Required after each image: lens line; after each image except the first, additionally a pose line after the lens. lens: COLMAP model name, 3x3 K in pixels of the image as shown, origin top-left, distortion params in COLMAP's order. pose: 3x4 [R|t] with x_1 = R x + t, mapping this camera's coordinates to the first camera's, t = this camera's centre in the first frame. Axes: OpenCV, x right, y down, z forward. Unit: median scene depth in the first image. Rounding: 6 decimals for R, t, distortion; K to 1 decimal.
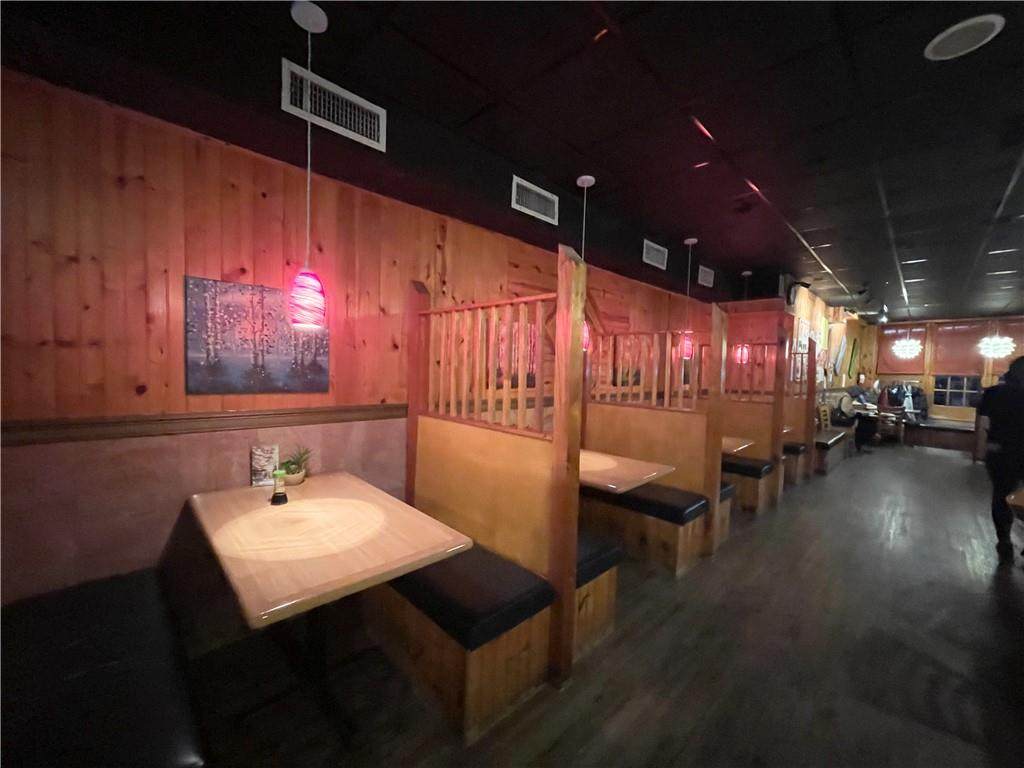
lens RADIAL K [[415.4, 0, 512.0], [0, 415.4, 384.0], [0, 0, 1]] dist [-0.001310, 0.000015]
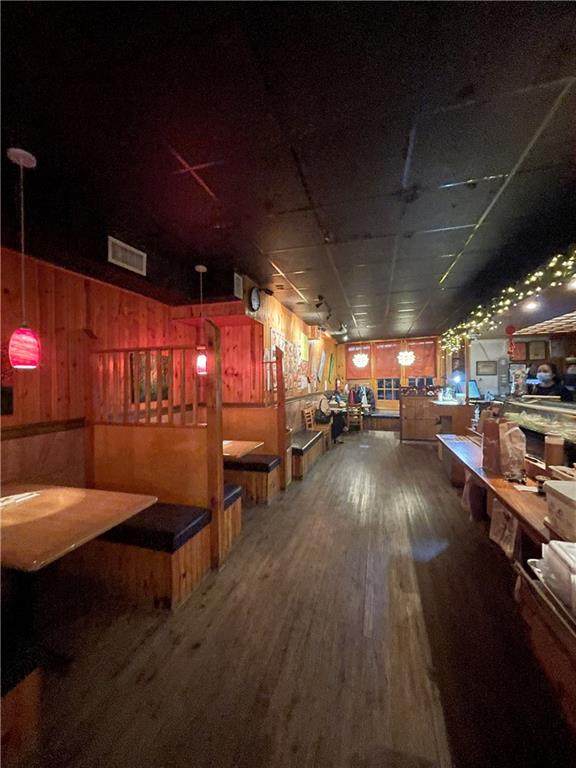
lens RADIAL K [[311.6, 0, 287.0], [0, 311.6, 381.8], [0, 0, 1]] dist [-0.001310, 0.000015]
pose [[0.875040, -0.042071, 0.482219, 0.275933], [0.059736, 0.997986, -0.021328, -0.007827], [-0.480351, 0.047469, 0.875791, 0.251919]]
